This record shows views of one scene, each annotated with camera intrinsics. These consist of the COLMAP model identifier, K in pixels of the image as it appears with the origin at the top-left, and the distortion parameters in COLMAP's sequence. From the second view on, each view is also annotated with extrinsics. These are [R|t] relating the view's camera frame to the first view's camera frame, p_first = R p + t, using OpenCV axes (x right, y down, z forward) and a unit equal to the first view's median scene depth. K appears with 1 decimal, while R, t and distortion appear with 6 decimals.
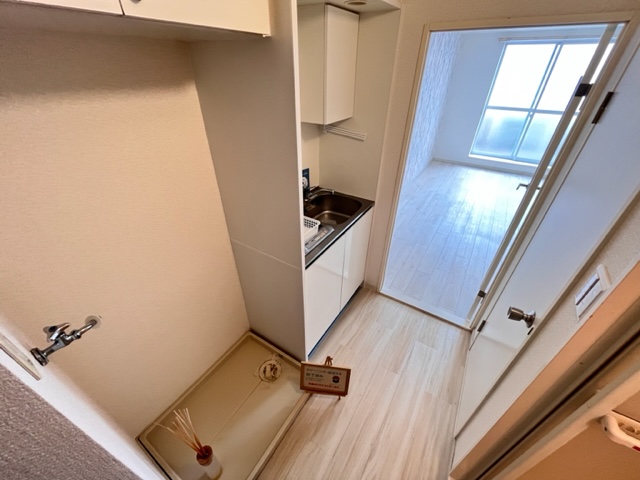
lens RADIAL K [[260.1, 0, 316.7], [0, 260.1, 240.2], [0, 0, 1]] dist [-0.001422, -0.000916]
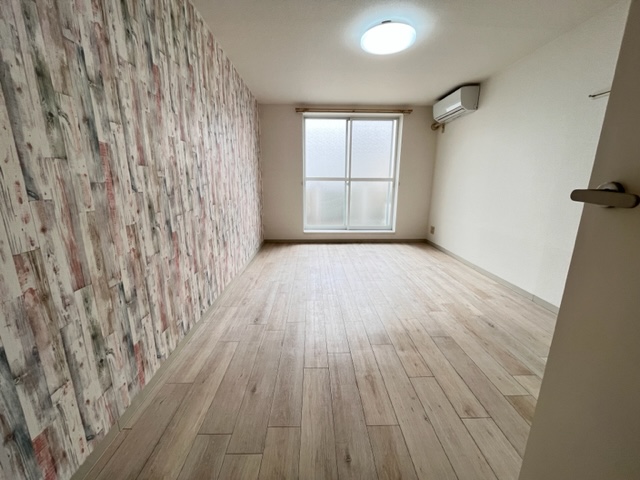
lens RADIAL K [[260.1, 0, 321.9], [0, 260.1, 239.4], [0, 0, 1]] dist [-0.001422, -0.000916]
pose [[0.815030, -0.121513, 0.566534, 0.394691], [0.317992, 0.911162, -0.262041, -0.164078], [-0.484363, 0.393725, 0.781264, 0.831701]]
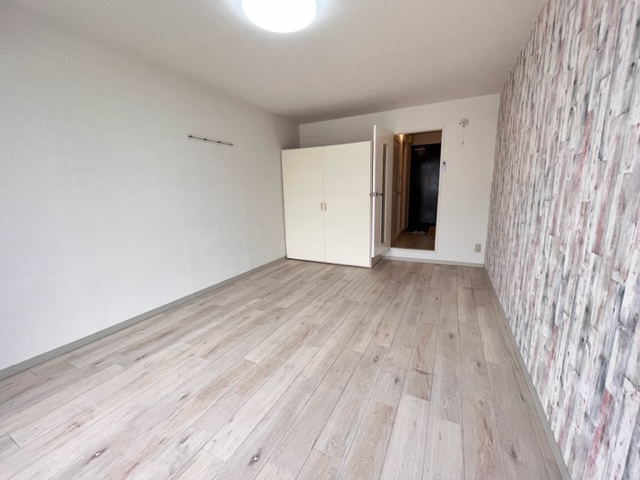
lens RADIAL K [[260.1, 0, 320.3], [0, 260.1, 239.8], [0, 0, 1]] dist [-0.001422, -0.000916]
pose [[-0.992339, 0.043351, -0.115686, 1.223579], [-0.050433, 0.712681, 0.699673, -1.051899], [0.112779, 0.700148, -0.705035, 2.115280]]
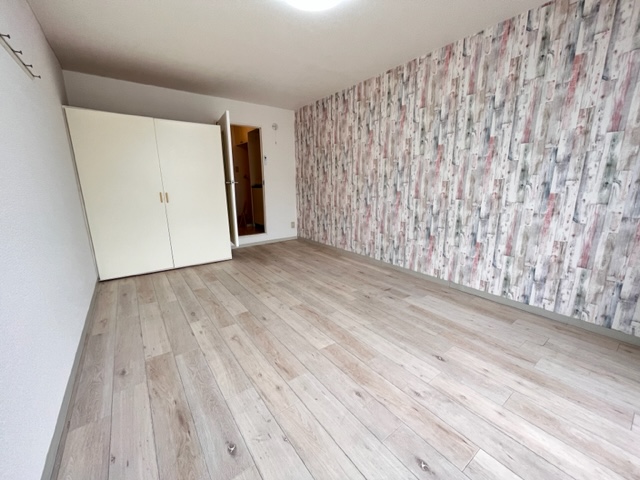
lens RADIAL K [[260.1, 0, 319.8], [0, 260.1, 238.8], [0, 0, 1]] dist [-0.001422, -0.000916]
pose [[-0.340964, 0.194933, -0.919644, 1.997196], [-0.522983, 0.773575, 0.357870, -0.731605], [0.781174, 0.602979, -0.161815, 1.711586]]
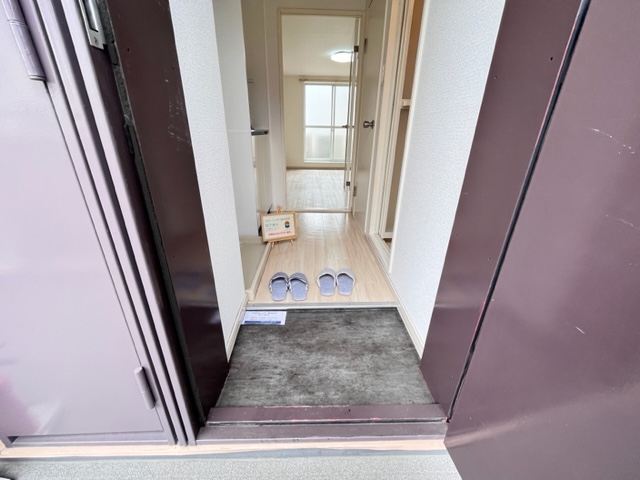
lens RADIAL K [[260.1, 0, 320.6], [0, 260.1, 240.5], [0, 0, 1]] dist [-0.001422, -0.000916]
pose [[0.819763, -0.211524, 0.532208, -0.334635], [0.304809, 0.947885, -0.092766, 0.504057], [-0.484850, 0.238268, 0.841516, -0.138060]]
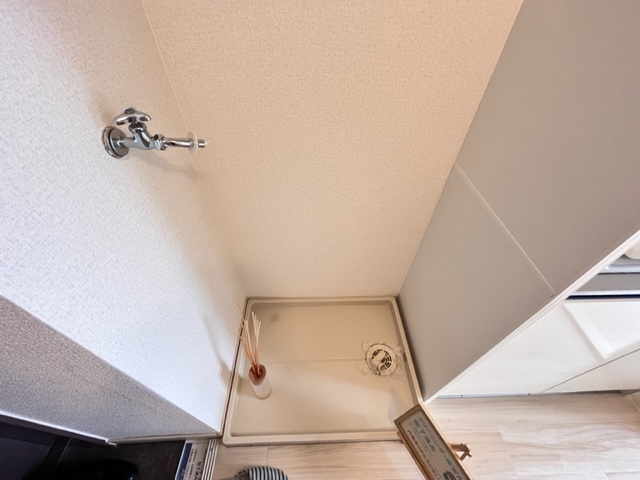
lens RADIAL K [[260.1, 0, 319.5], [0, 260.1, 241.8], [0, 0, 1]] dist [-0.001422, -0.000916]
pose [[0.572677, 0.593604, -0.565398, -0.045534], [-0.470229, 0.802811, 0.366578, 0.039859], [0.671510, 0.055936, 0.738881, 0.241432]]
